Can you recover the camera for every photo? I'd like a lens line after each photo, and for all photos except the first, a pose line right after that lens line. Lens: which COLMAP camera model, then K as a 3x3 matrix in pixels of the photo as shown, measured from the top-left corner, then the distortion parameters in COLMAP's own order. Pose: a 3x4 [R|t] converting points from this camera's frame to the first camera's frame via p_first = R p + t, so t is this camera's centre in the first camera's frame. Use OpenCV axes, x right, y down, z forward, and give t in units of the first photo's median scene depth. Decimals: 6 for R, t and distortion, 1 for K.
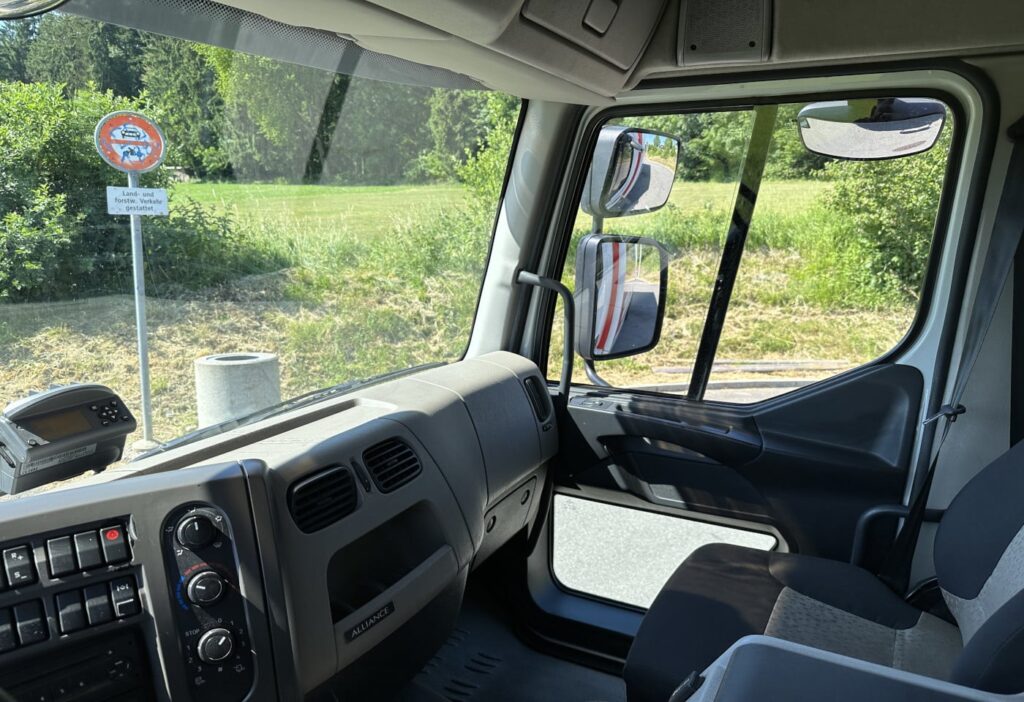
lens RADIAL K [[697.8, 0, 512.7], [0, 697.8, 366.0], [0, 0, 1]] dist [0.065472, -0.112195]
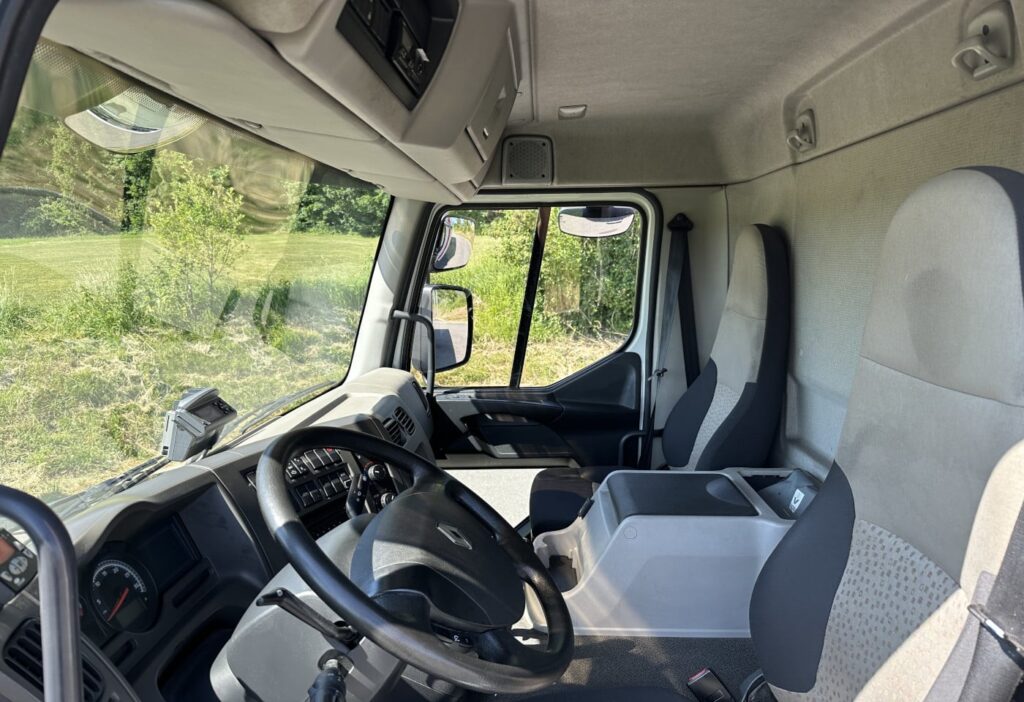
lens RADIAL K [[697.8, 0, 512.7], [0, 697.8, 366.0], [0, 0, 1]] dist [0.065472, -0.112195]
pose [[0.887165, -0.084927, 0.453570, -0.378869], [0.115496, 0.992499, -0.040068, 0.053881], [-0.446765, 0.087933, 0.890320, -0.330250]]
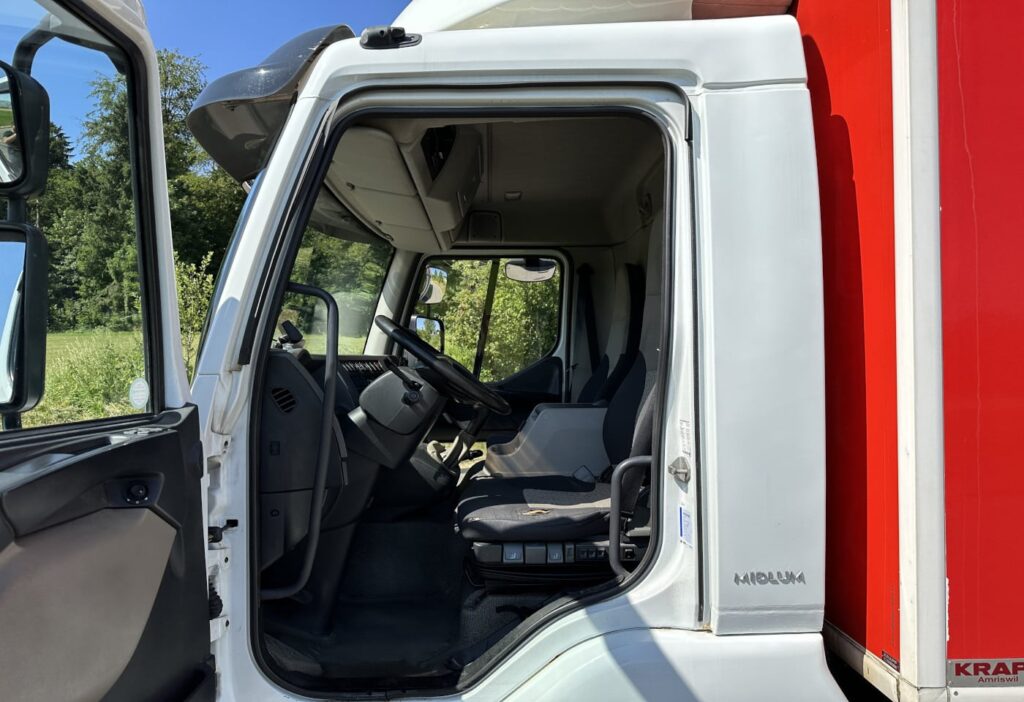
lens RADIAL K [[719.9, 0, 509.1], [0, 719.9, 348.4], [0, 0, 1]] dist [0.048144, -0.049815]
pose [[0.854746, 0.000022, 0.519046, -0.706689], [0.125921, 0.970117, -0.207404, 0.365637], [-0.503540, 0.242636, 0.829201, -0.823356]]
